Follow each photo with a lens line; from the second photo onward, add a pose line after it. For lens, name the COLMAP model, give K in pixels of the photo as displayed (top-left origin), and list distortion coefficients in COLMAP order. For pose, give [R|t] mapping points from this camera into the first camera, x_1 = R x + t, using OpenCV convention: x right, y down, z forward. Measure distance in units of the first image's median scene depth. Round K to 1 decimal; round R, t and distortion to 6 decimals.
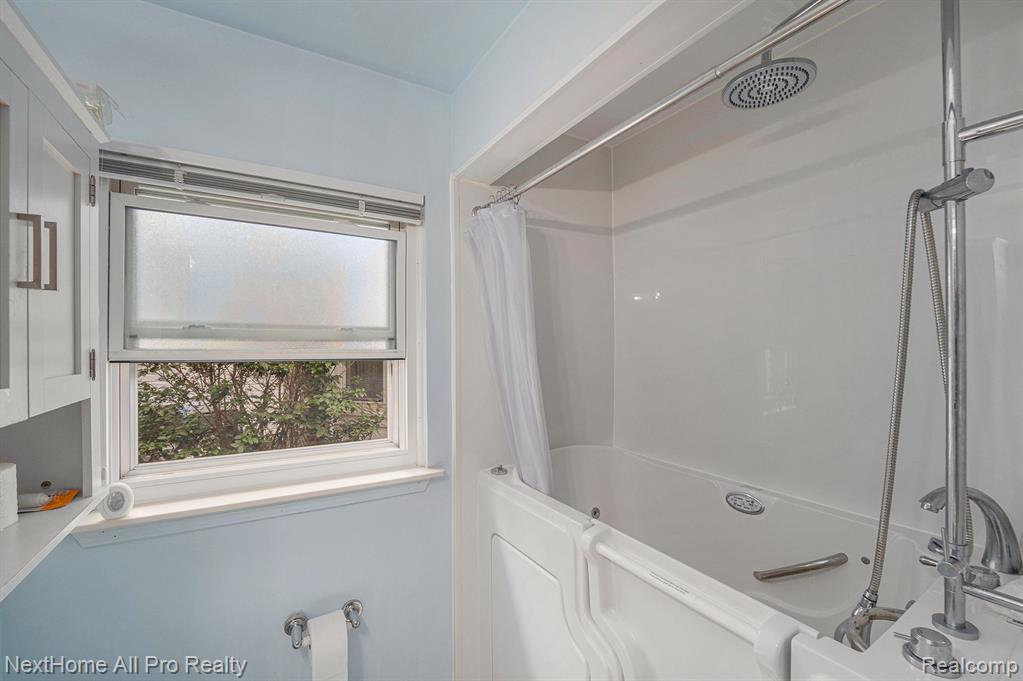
lens RADIAL K [[418.3, 0, 506.1], [0, 418.3, 346.7], [0, 0, 1]] dist [-0.032777, 0.006442]
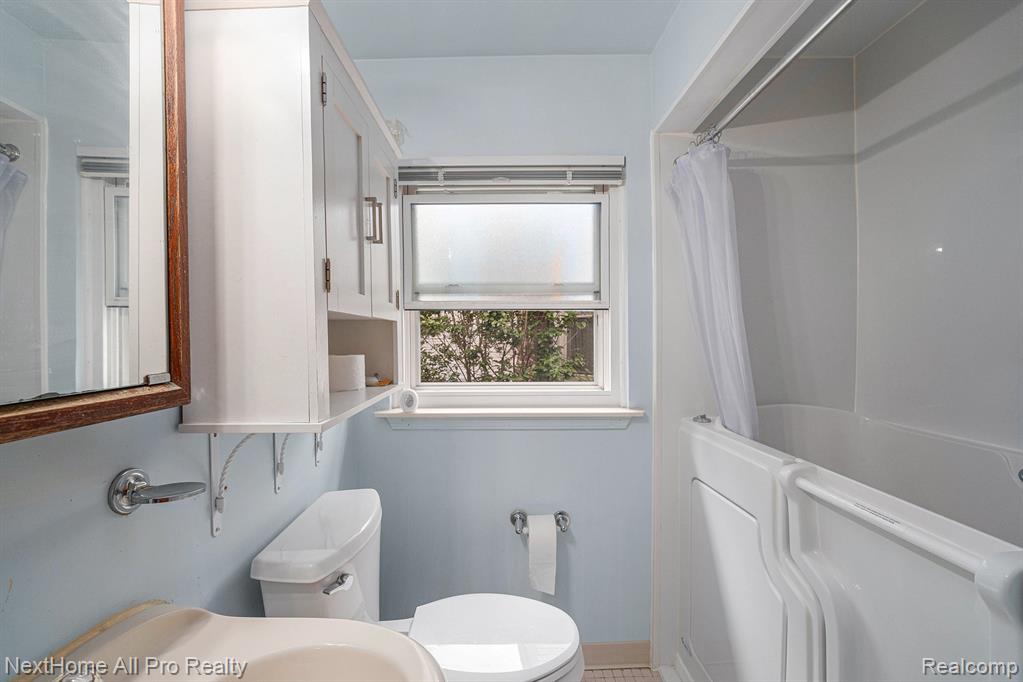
lens RADIAL K [[418.3, 0, 506.1], [0, 418.3, 347.2], [0, 0, 1]] dist [-0.032777, 0.006442]
pose [[0.866678, 0.006529, -0.498825, 0.083937], [0.007866, 0.999611, 0.026751, 0.111538], [0.498806, -0.027108, 0.866290, -0.107852]]
